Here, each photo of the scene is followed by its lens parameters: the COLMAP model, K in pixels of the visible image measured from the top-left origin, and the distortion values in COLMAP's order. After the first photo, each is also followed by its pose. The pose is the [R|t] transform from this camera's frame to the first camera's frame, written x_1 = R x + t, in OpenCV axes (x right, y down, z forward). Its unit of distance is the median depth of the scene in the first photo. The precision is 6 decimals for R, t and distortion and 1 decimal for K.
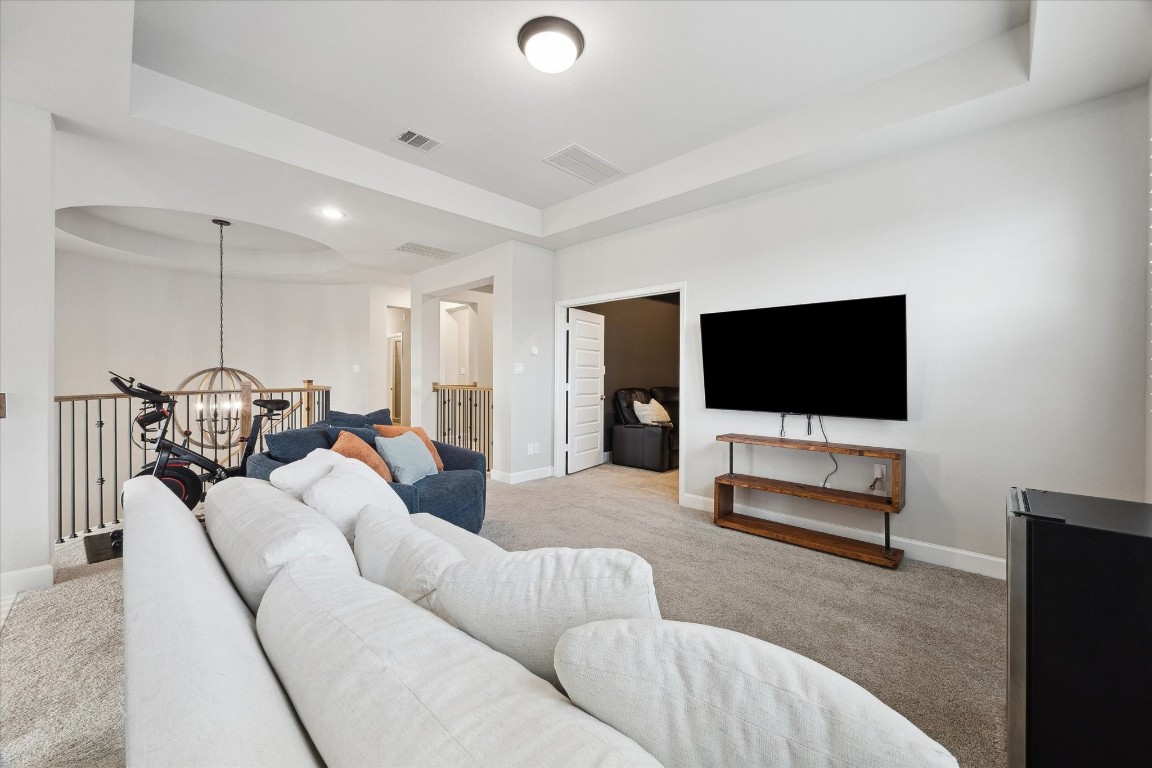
lens RADIAL K [[439.6, 0, 576.6], [0, 439.6, 374.1], [0, 0, 1]] dist [-0.000410, 0.000009]
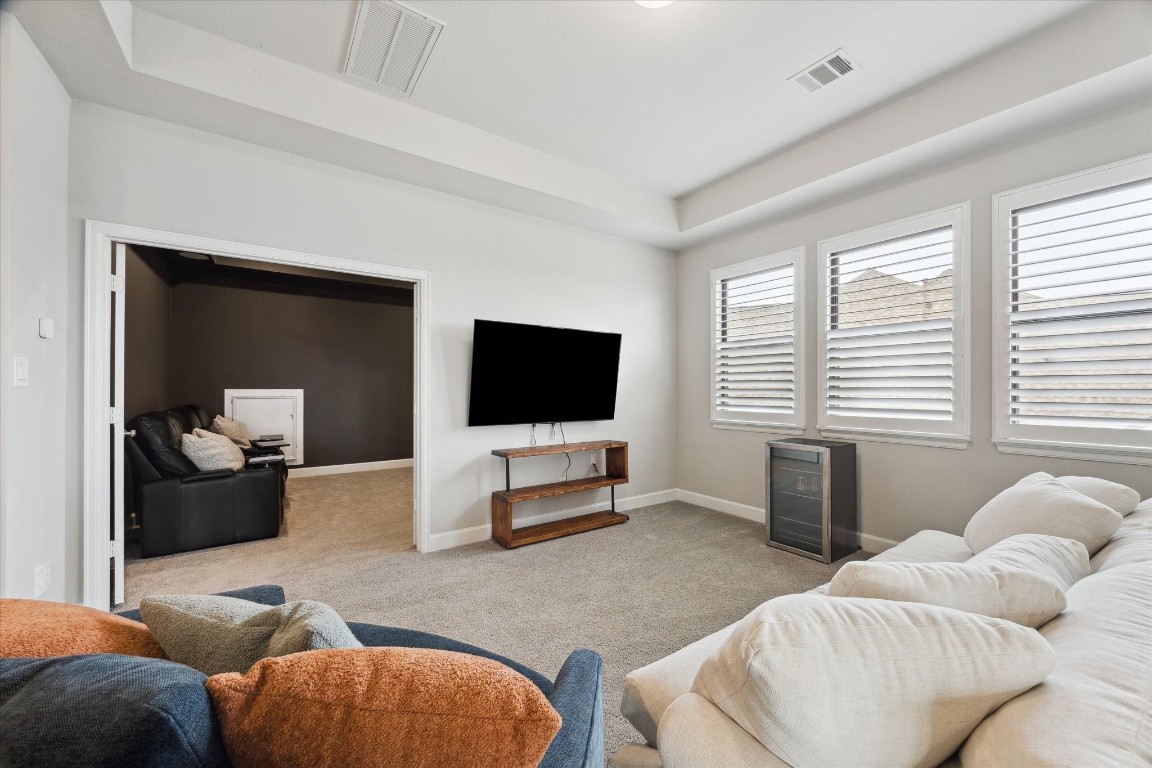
lens RADIAL K [[441.4, 0, 580.4], [0, 441.4, 385.2], [0, 0, 1]] dist [-0.002157, -0.000093]
pose [[0.186882, 0.005387, 0.982368, -0.581682], [-0.002093, 0.999985, -0.005086, -0.000465], [-0.982380, -0.001105, 0.186890, 0.677199]]
